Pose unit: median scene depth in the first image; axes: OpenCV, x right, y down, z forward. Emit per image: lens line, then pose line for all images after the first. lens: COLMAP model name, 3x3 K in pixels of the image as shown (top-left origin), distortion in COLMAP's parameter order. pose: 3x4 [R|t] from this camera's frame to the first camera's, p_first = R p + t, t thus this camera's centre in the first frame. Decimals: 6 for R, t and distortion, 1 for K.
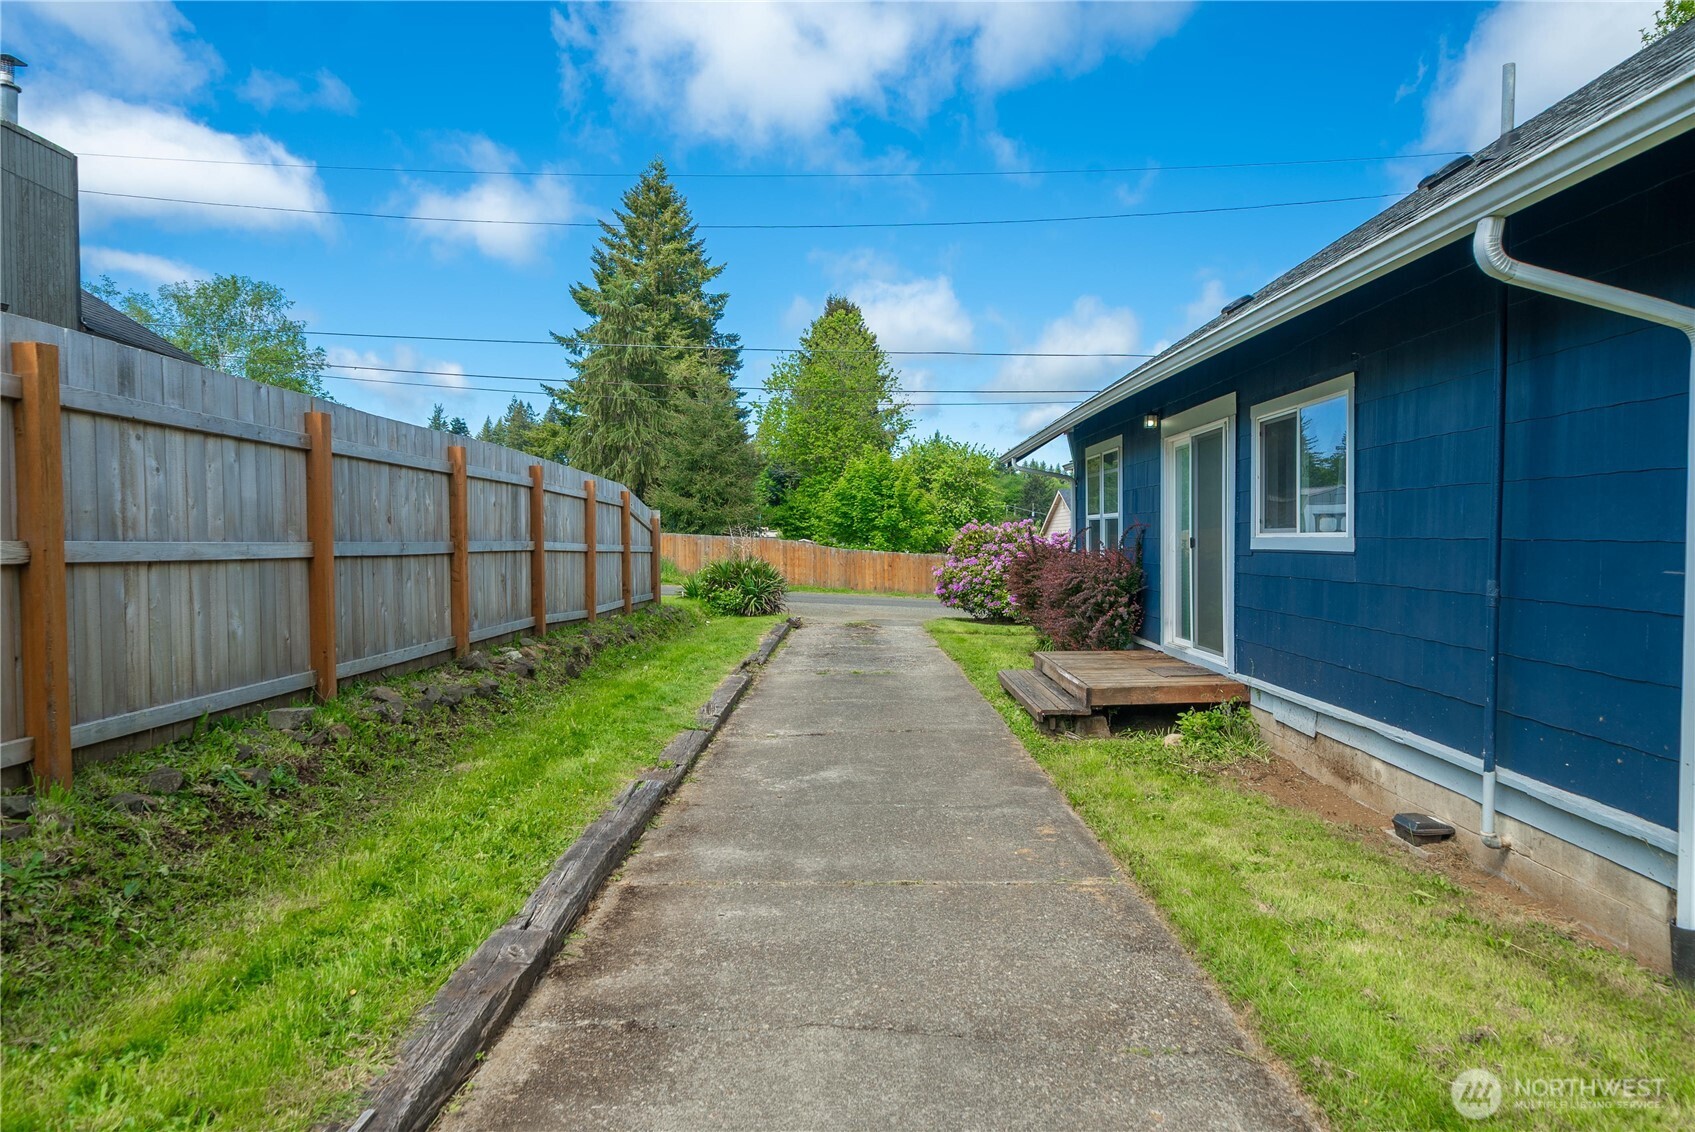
lens RADIAL K [[995.6, 0, 848.0], [0, 995.6, 568.4], [0, 0, 1]] dist [-0.000773, -0.001003]
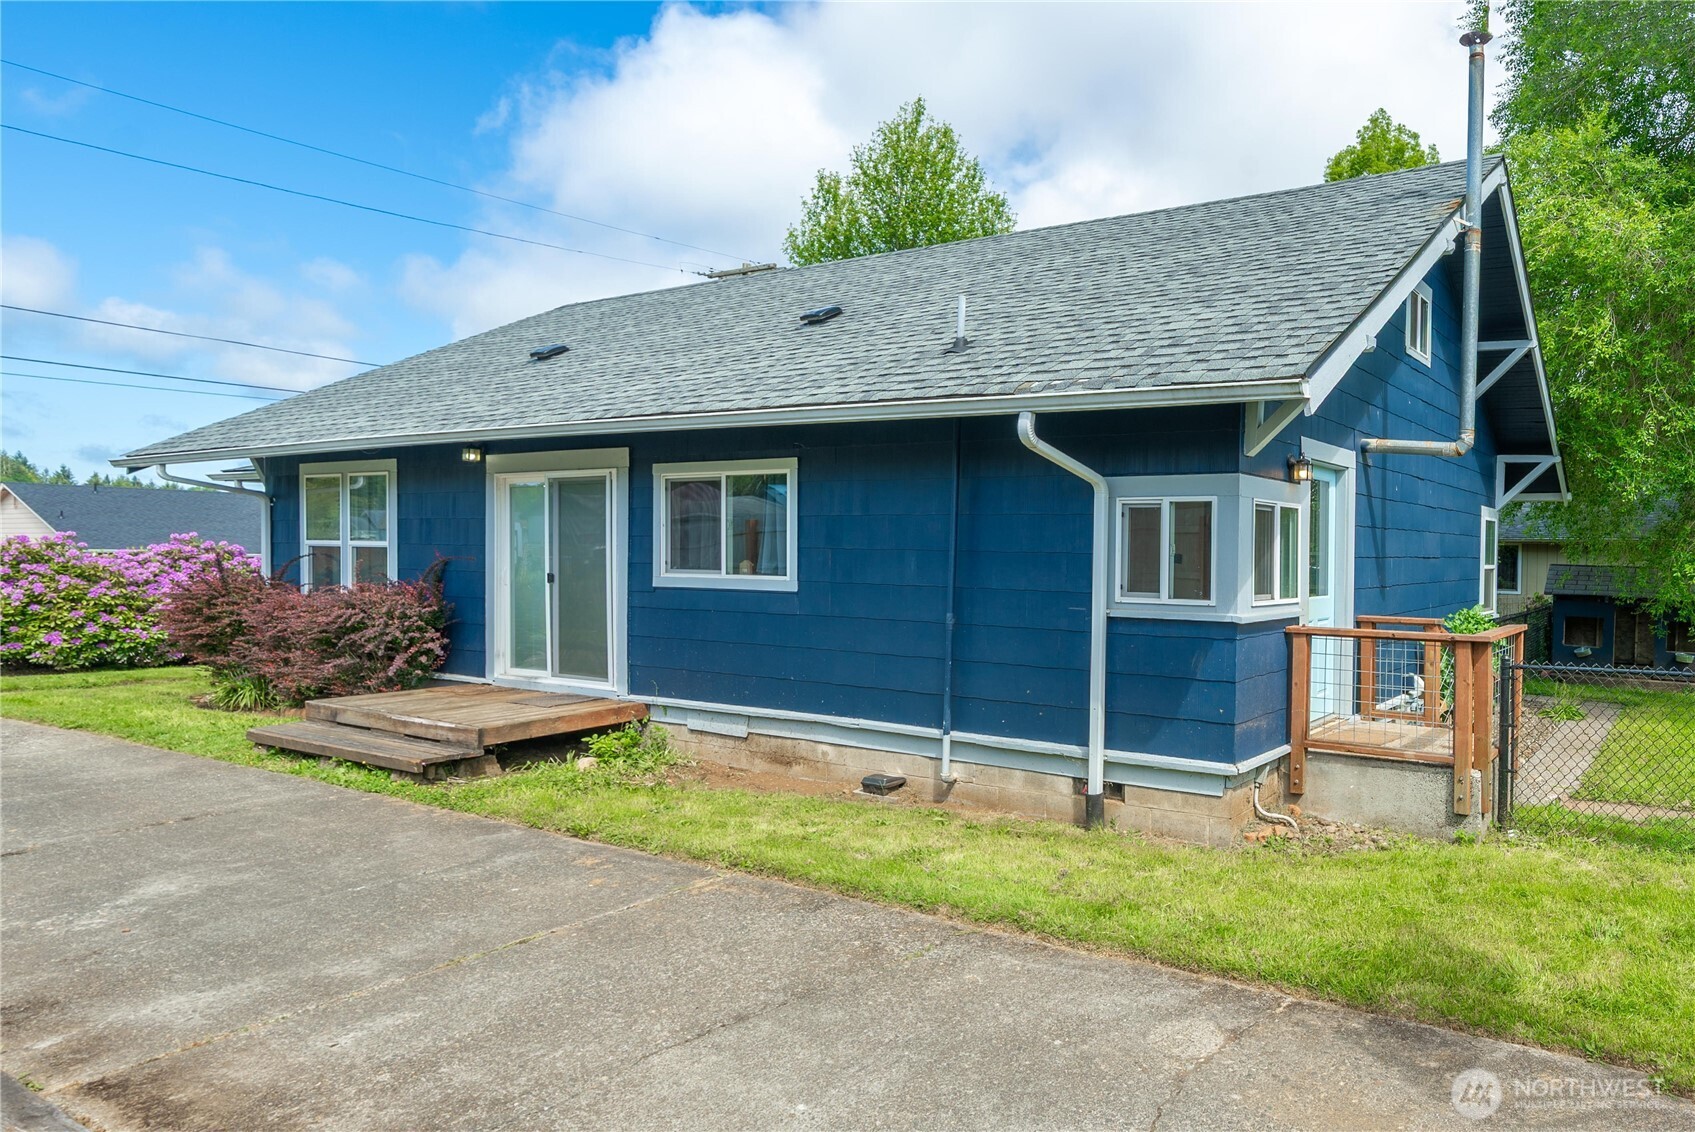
lens RADIAL K [[1126.7, 0, 850.0], [0, 1126.7, 556.1], [0, 0, 1]] dist [0.003972, -0.001524]
pose [[0.582296, -0.020651, 0.812715, -0.621679], [0.029245, 0.999562, 0.004445, -0.063321], [-0.812451, 0.021179, 0.582645, 0.056019]]
